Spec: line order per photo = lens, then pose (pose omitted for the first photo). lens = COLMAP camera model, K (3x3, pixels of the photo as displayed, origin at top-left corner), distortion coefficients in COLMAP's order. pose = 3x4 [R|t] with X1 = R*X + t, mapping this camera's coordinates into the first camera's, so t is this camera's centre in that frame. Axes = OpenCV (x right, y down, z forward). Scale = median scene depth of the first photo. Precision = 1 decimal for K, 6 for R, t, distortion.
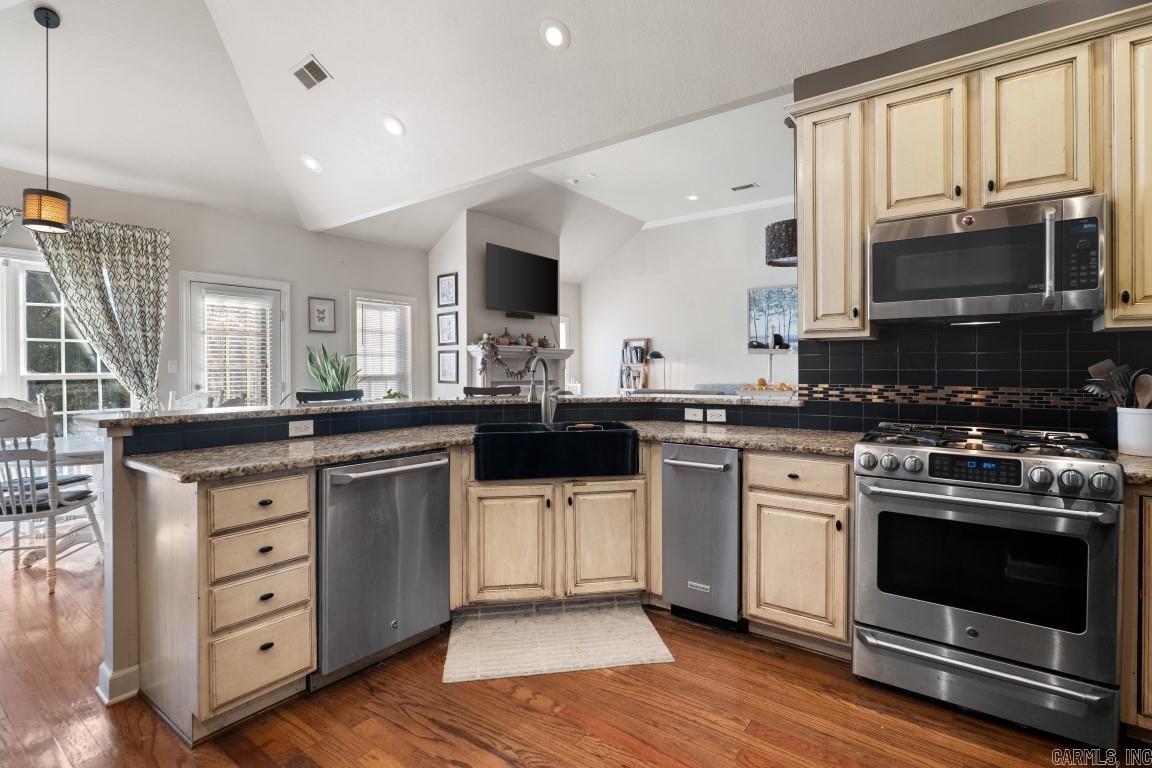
lens RADIAL K [[551.4, 0, 570.2], [0, 551.4, 375.8], [0, 0, 1]] dist [-0.025055, 0.008213]
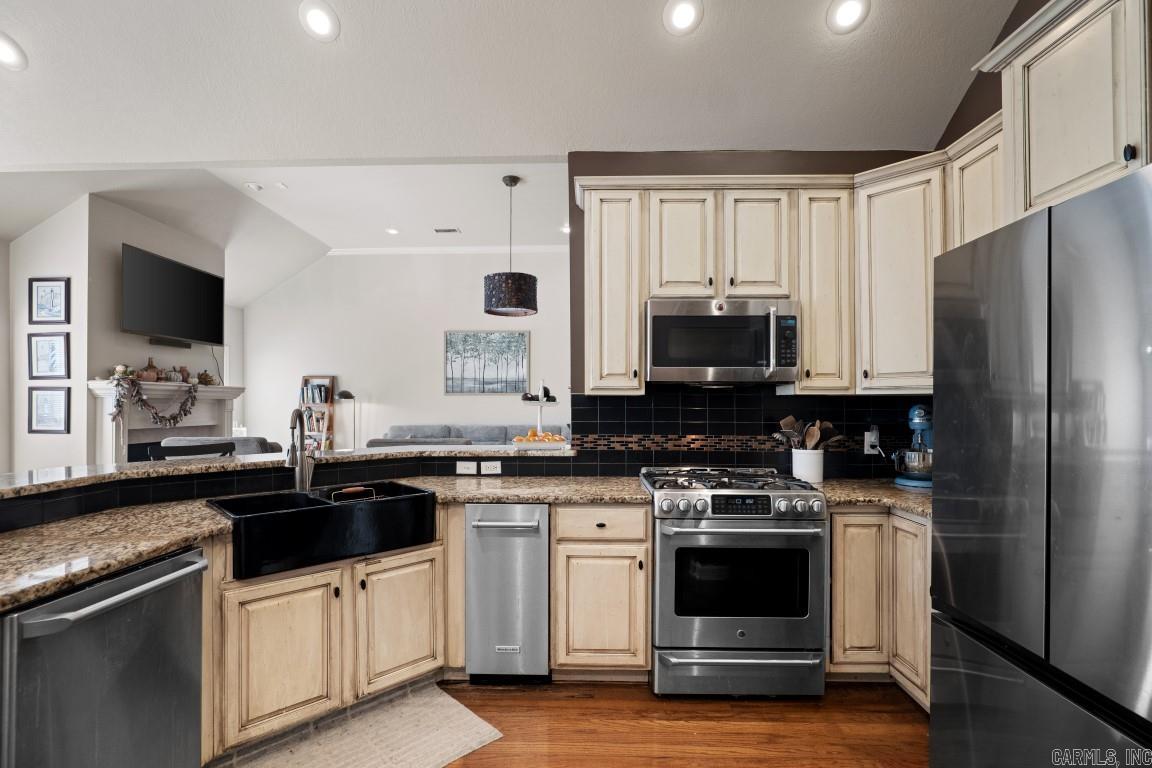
lens RADIAL K [[551.4, 0, 564.8], [0, 551.4, 402.4], [0, 0, 1]] dist [-0.025055, 0.008213]
pose [[0.809986, 0.002367, 0.586444, -0.243678], [0.004594, 0.999936, -0.010381, -0.040045], [-0.586431, 0.011102, 0.809923, 0.141580]]
